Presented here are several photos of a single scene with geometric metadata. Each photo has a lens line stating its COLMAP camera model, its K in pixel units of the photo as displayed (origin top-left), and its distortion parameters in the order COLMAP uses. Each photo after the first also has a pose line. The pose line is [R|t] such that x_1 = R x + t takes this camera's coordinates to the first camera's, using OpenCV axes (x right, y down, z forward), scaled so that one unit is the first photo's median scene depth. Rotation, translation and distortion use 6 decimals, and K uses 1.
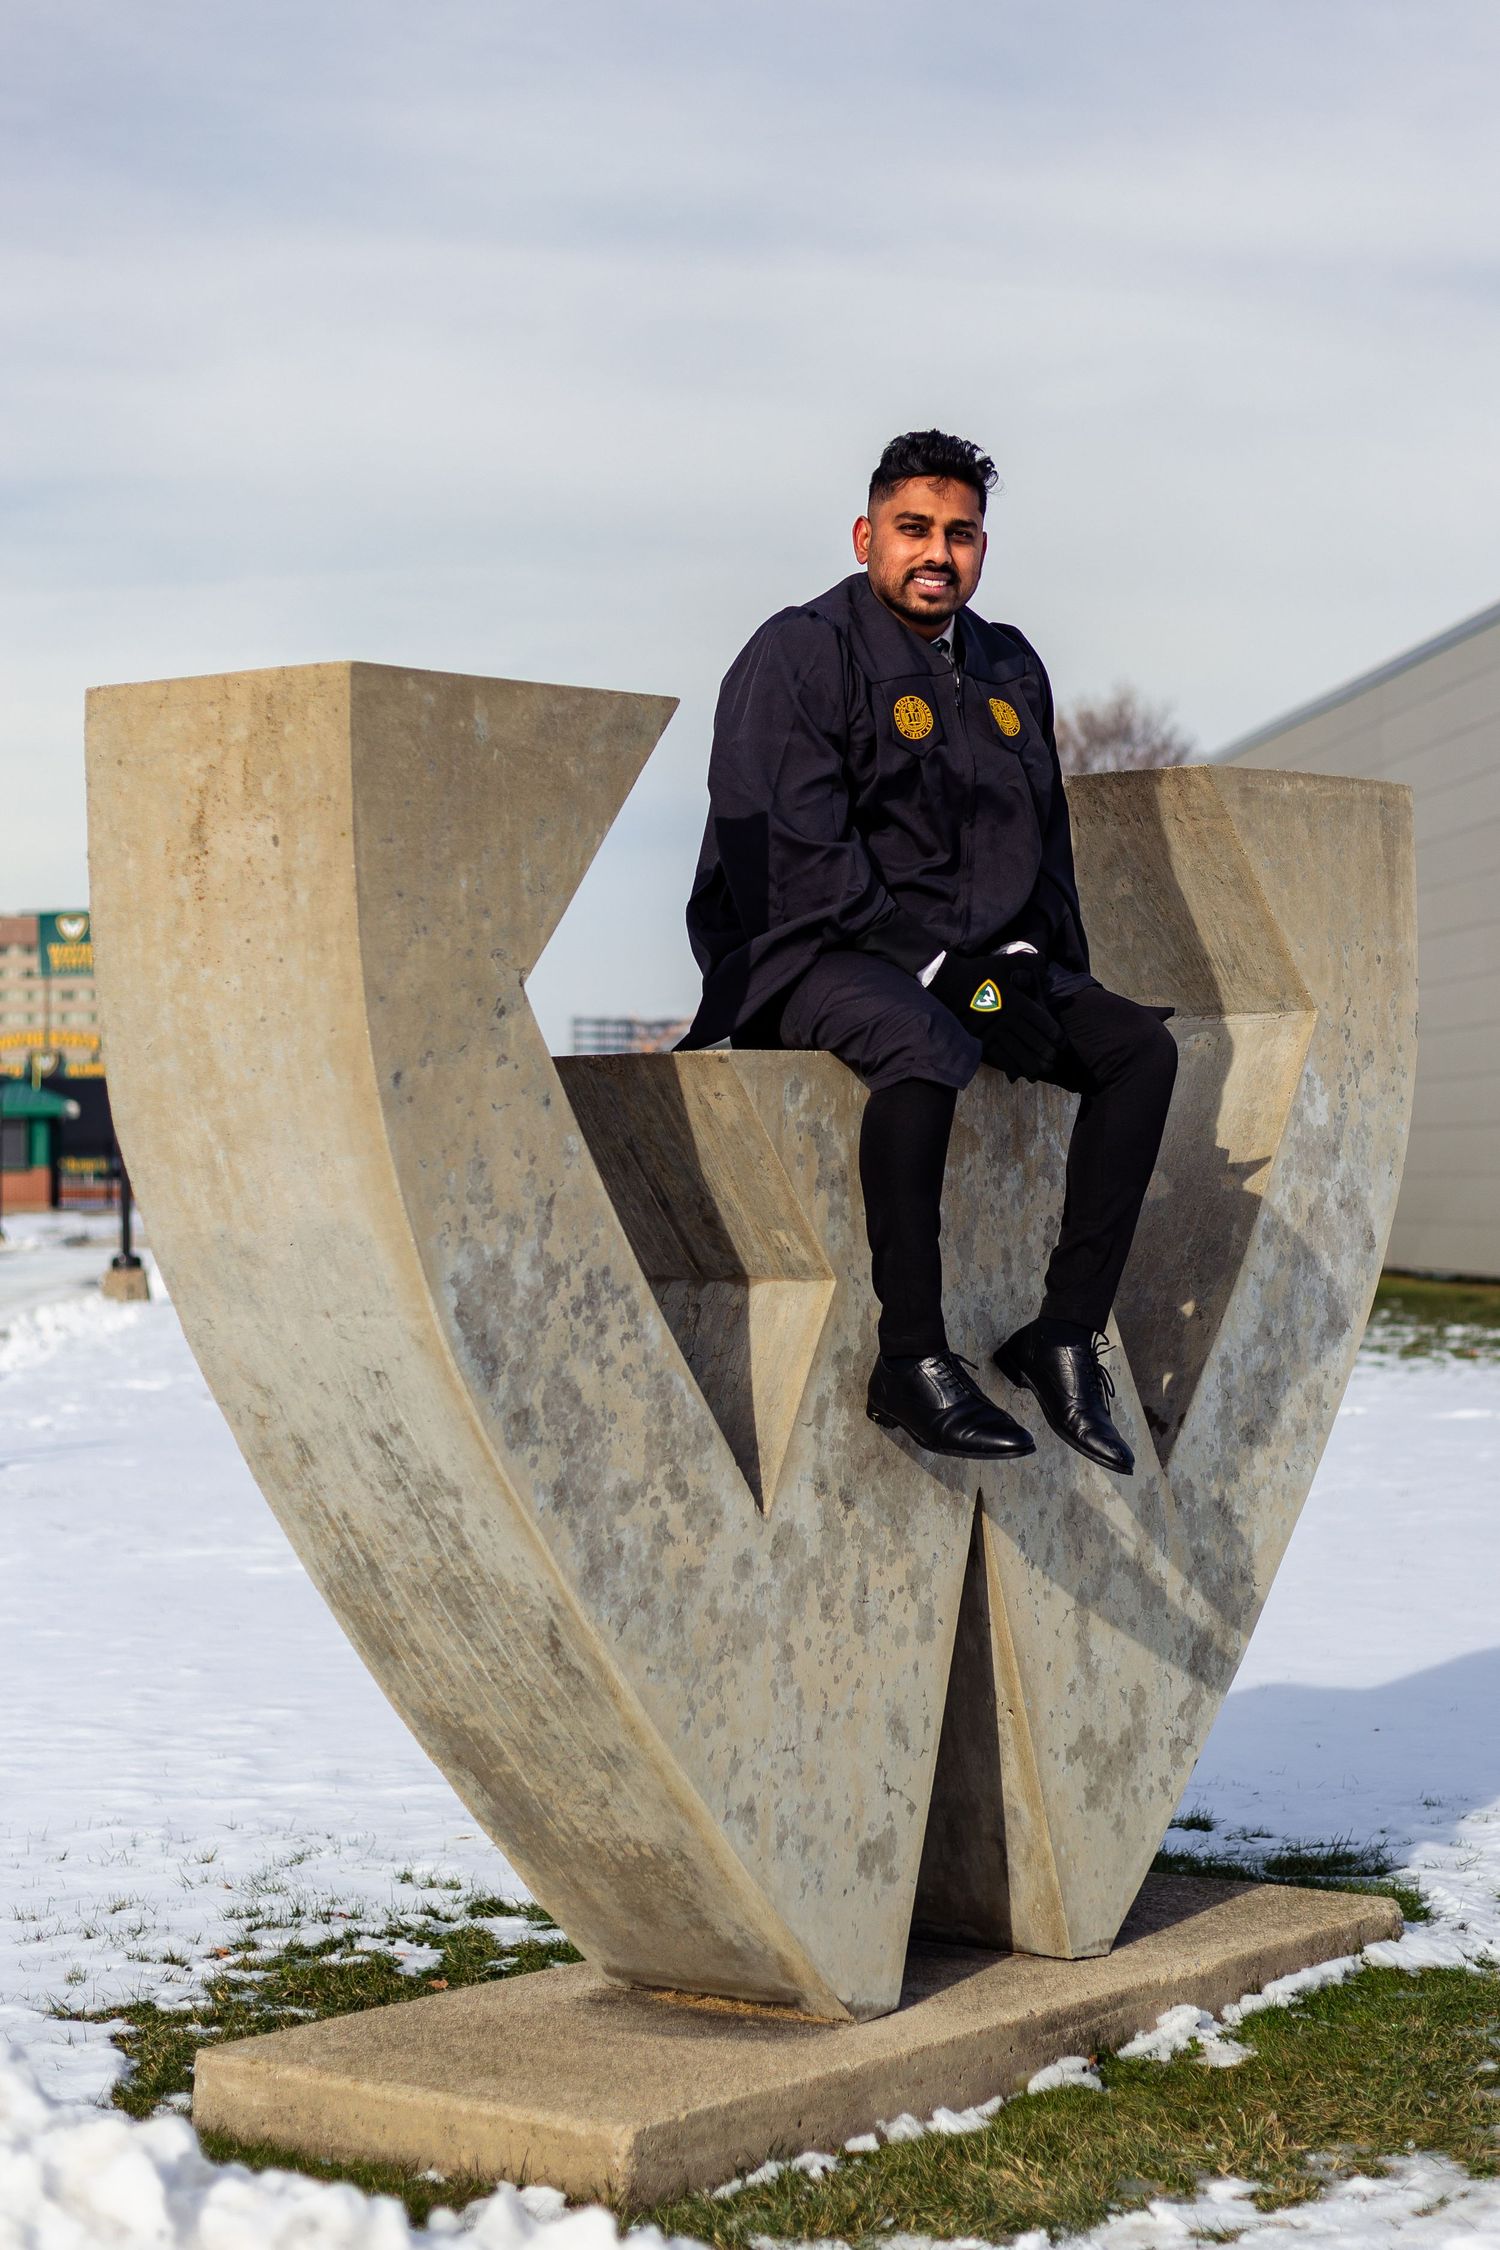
lens RADIAL K [[3907.3, 0, 792.3], [0, 3907.3, 1076.3], [0, 0, 1]] dist [-0.002524, 0.000000]
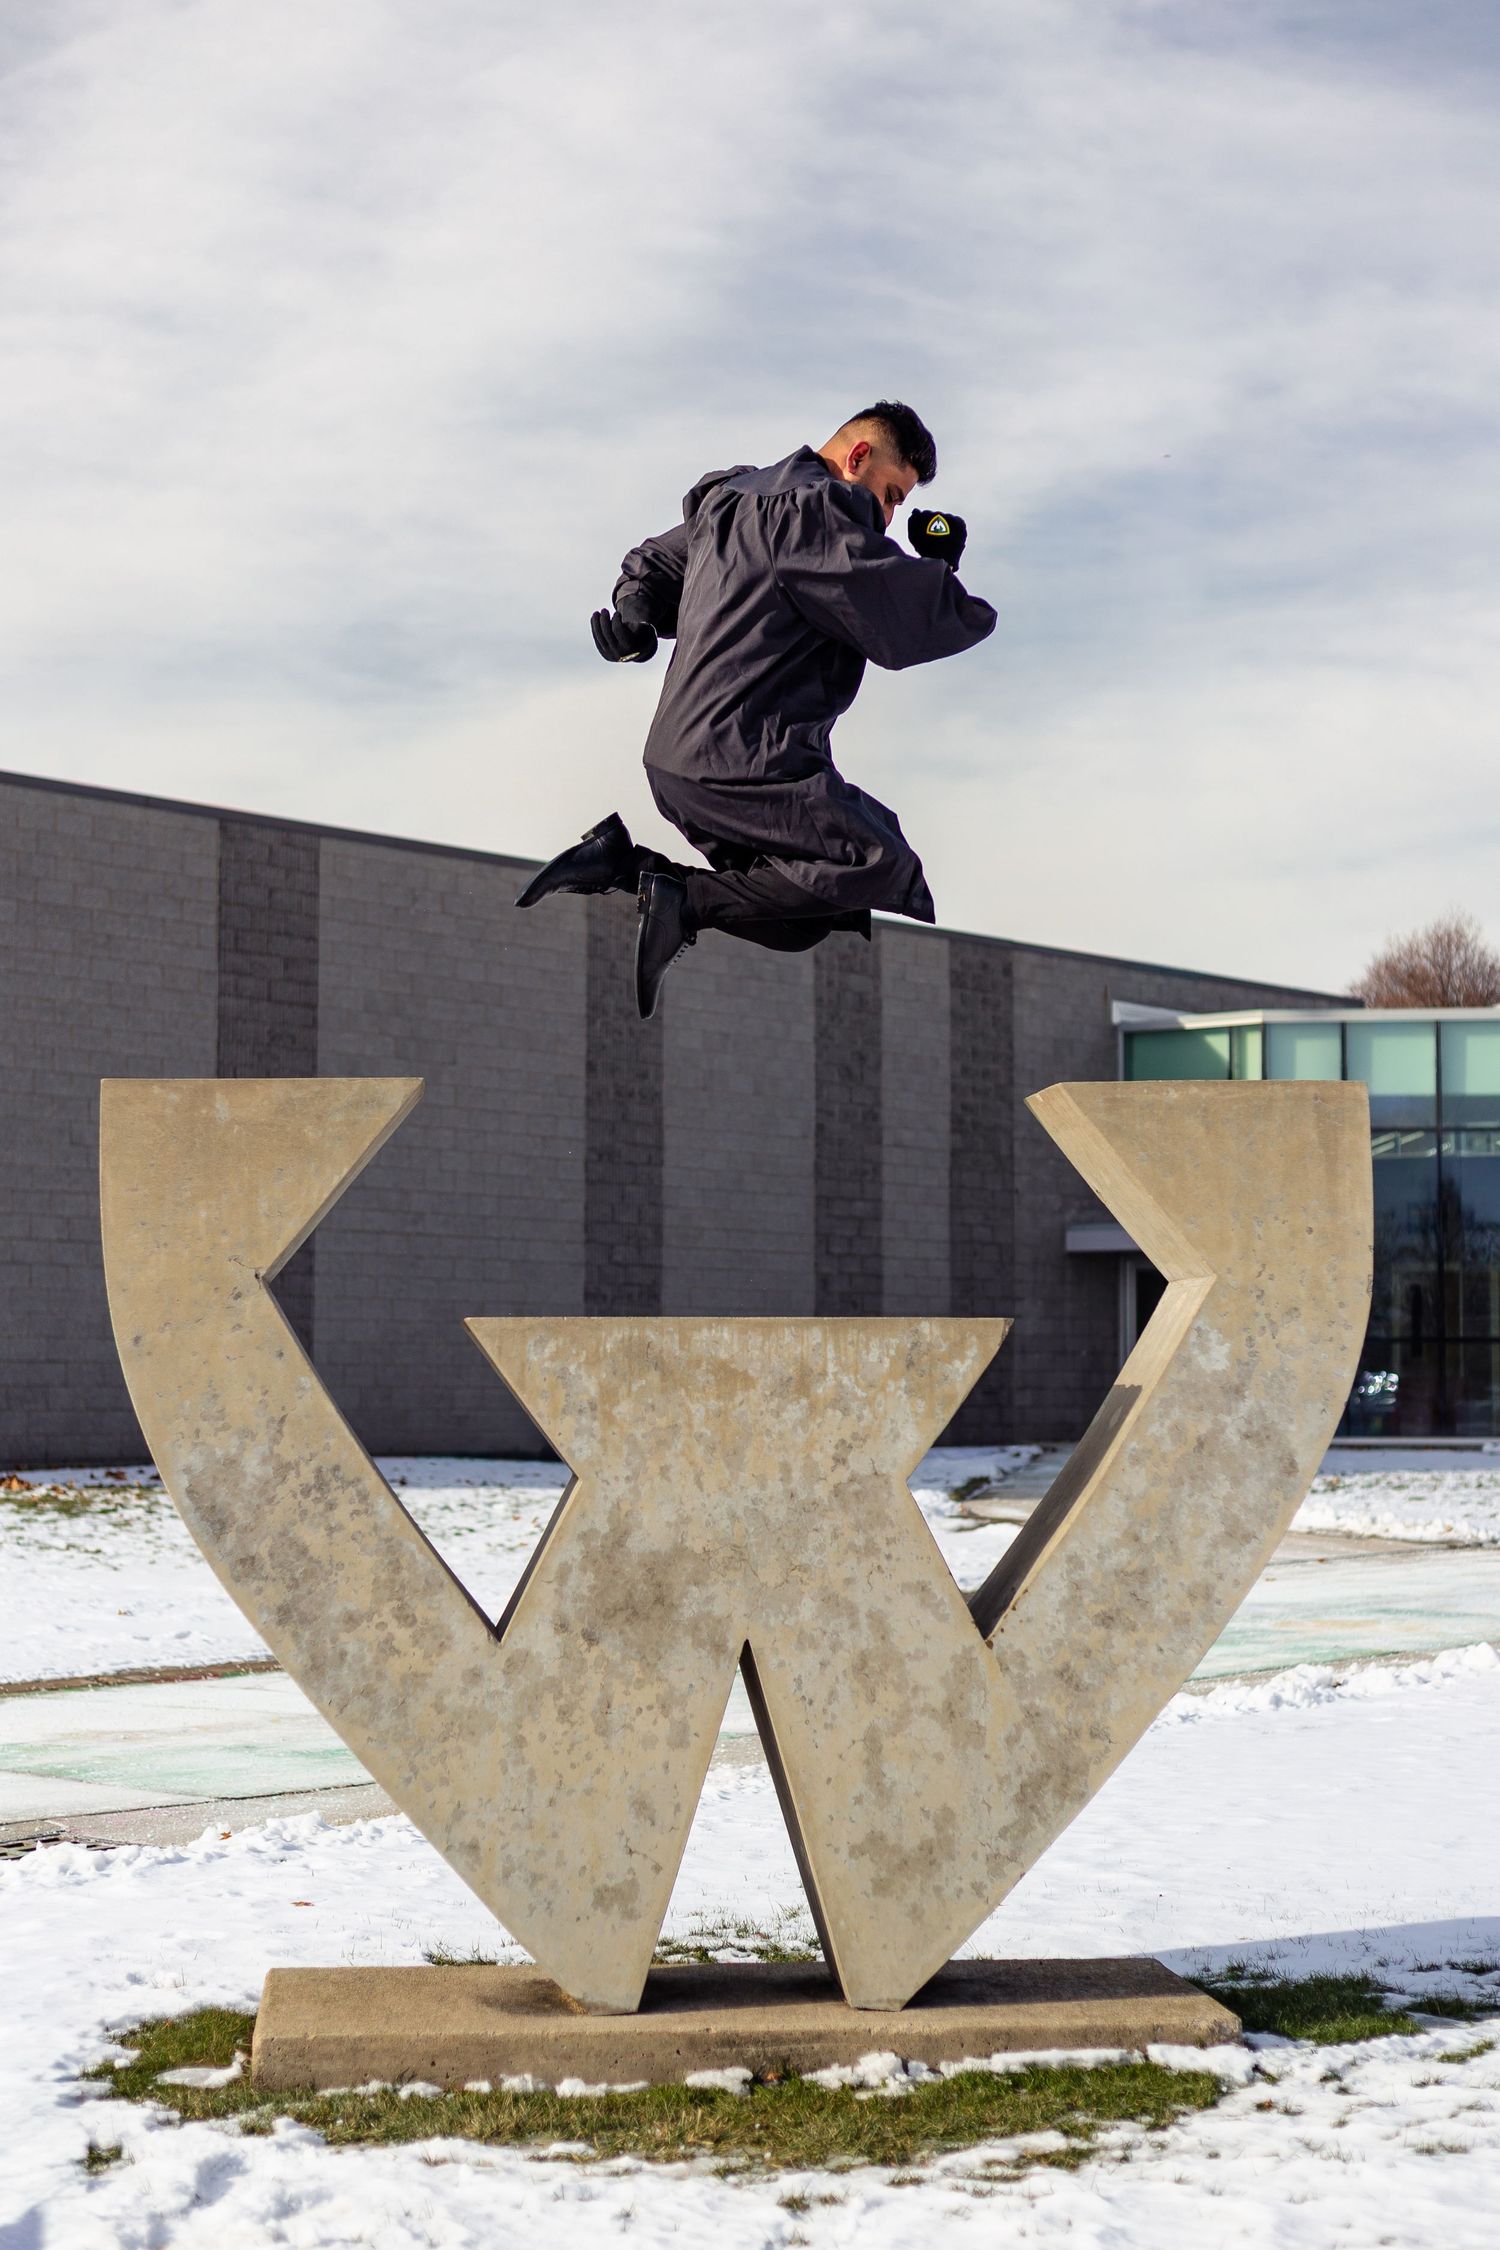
lens RADIAL K [[3614.9, 0, 772.6], [0, 3614.9, 1148.3], [0, 0, 1]] dist [0.001789, 0.000000]
pose [[0.714525, -0.026307, -0.699115, 1.004648], [0.006444, 0.999498, -0.031025, -0.027318], [0.699580, 0.017663, 0.714336, 0.122023]]
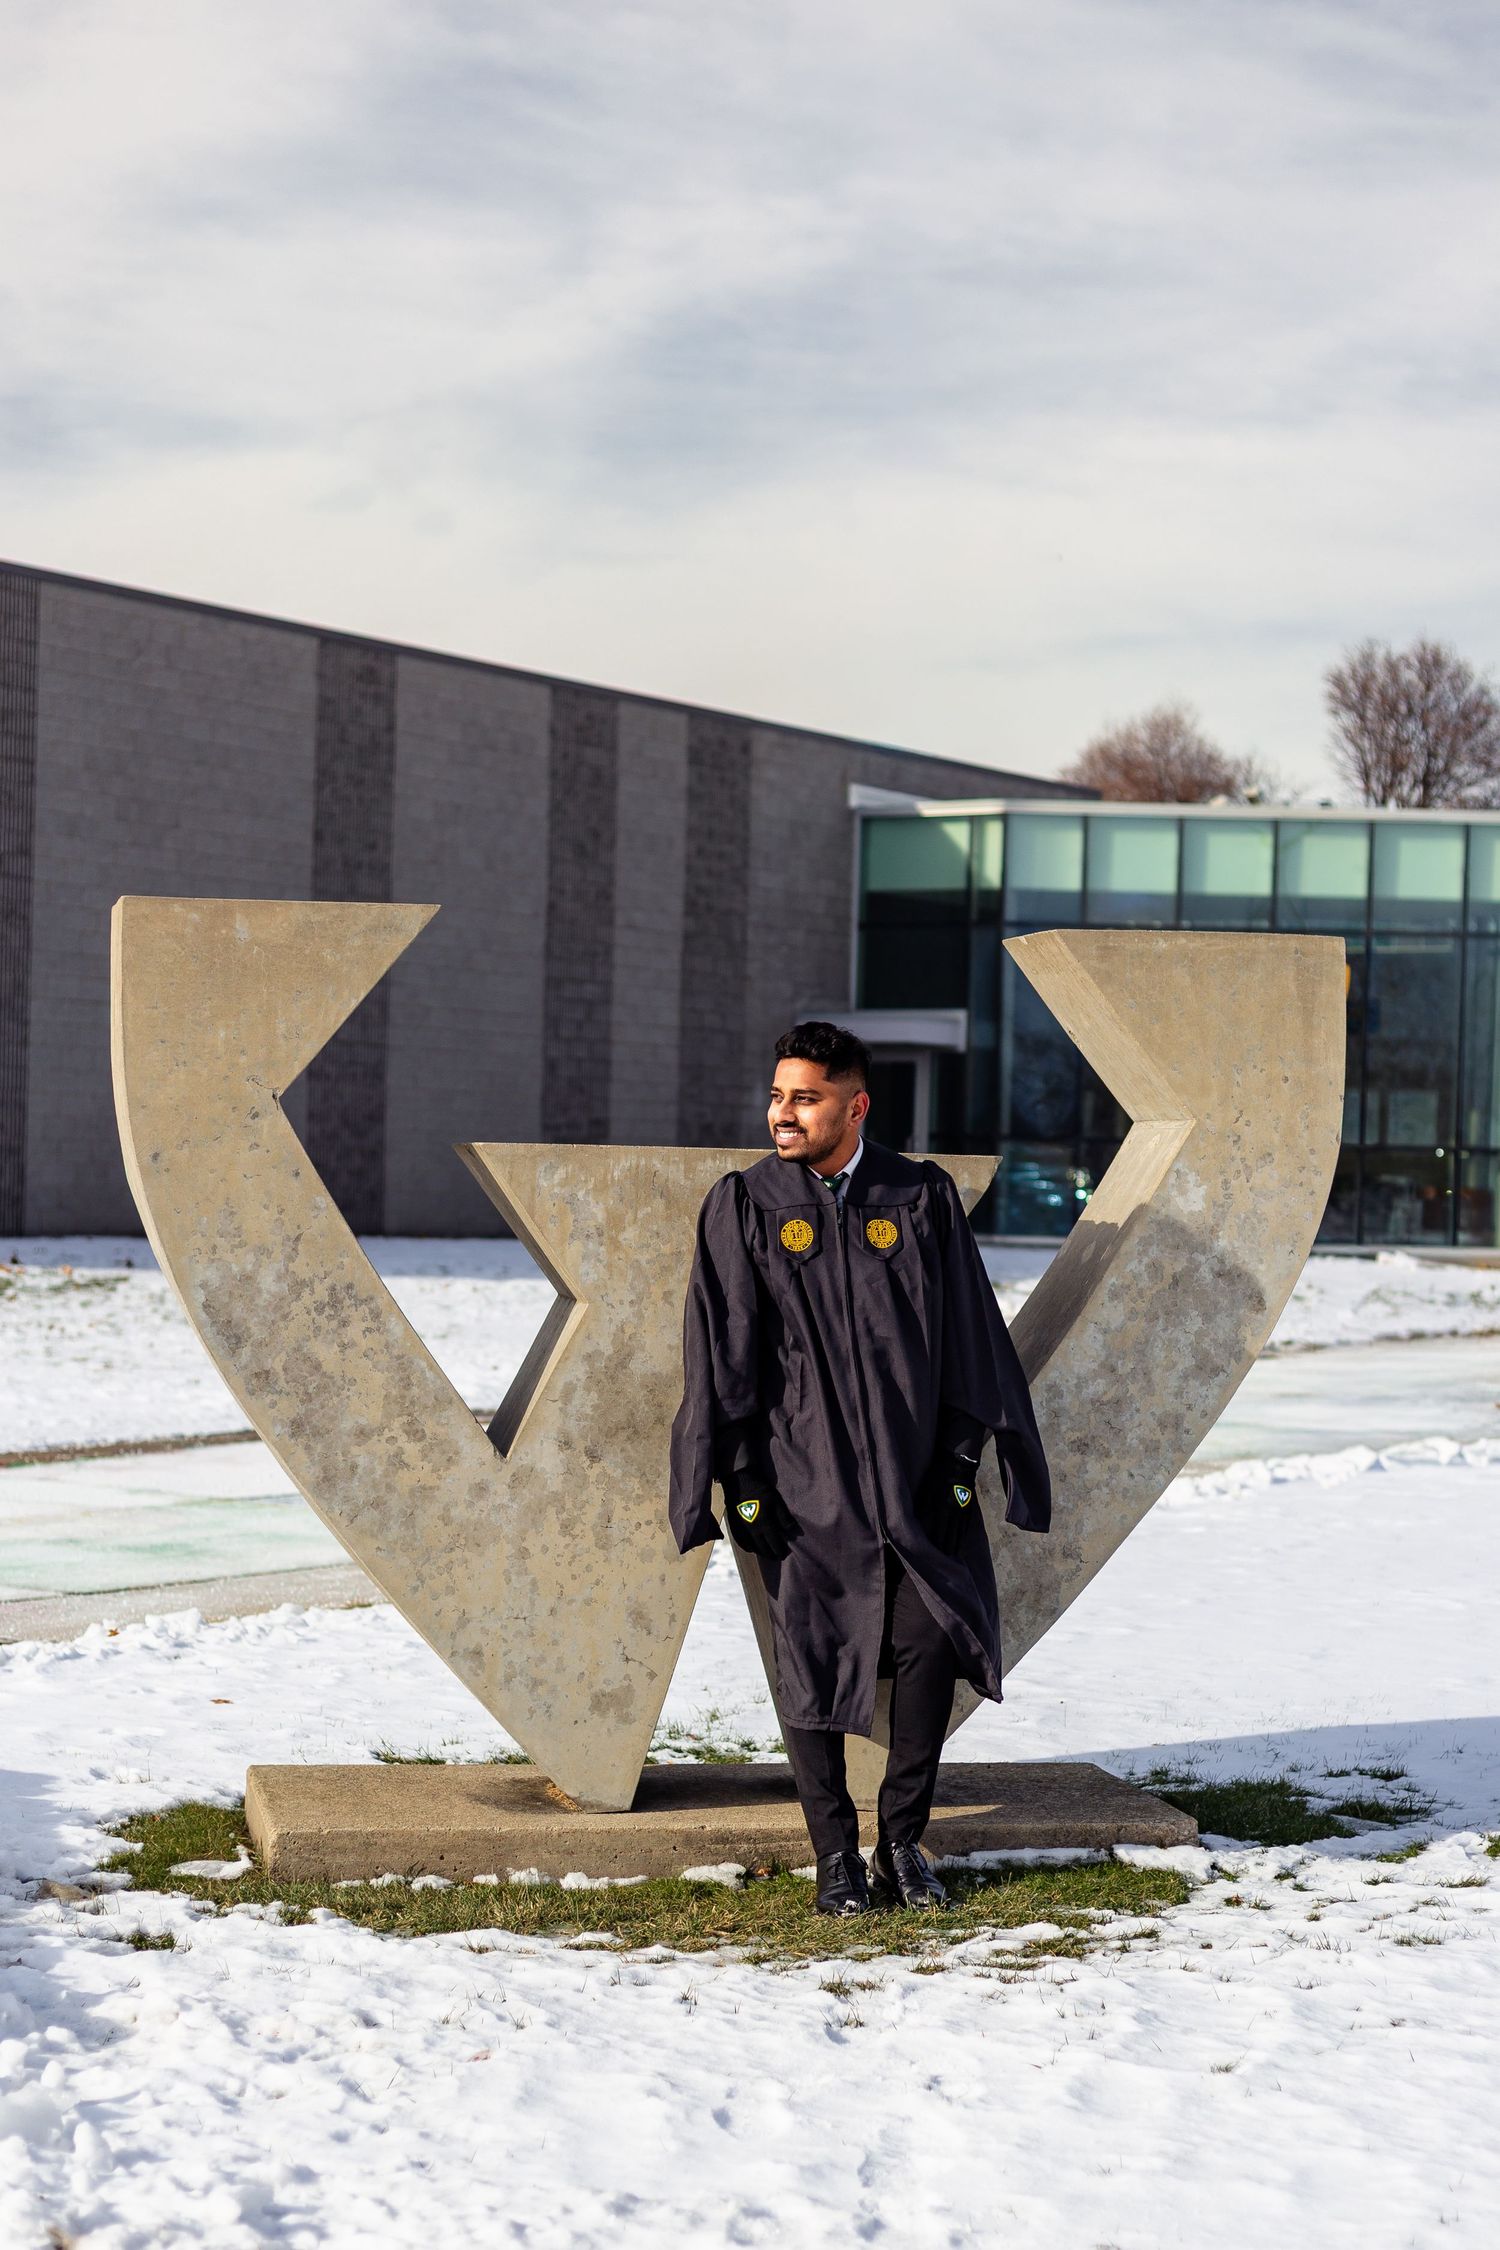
lens RADIAL K [[3738.1, 0, 862.6], [0, 3738.1, 1305.7], [0, 0, 1]] dist [-0.000479, 0.000000]
pose [[0.786250, 0.061610, -0.614829, 0.973611], [-0.023439, 0.997274, 0.069960, -0.047761], [0.617463, -0.040595, 0.785551, -0.024341]]
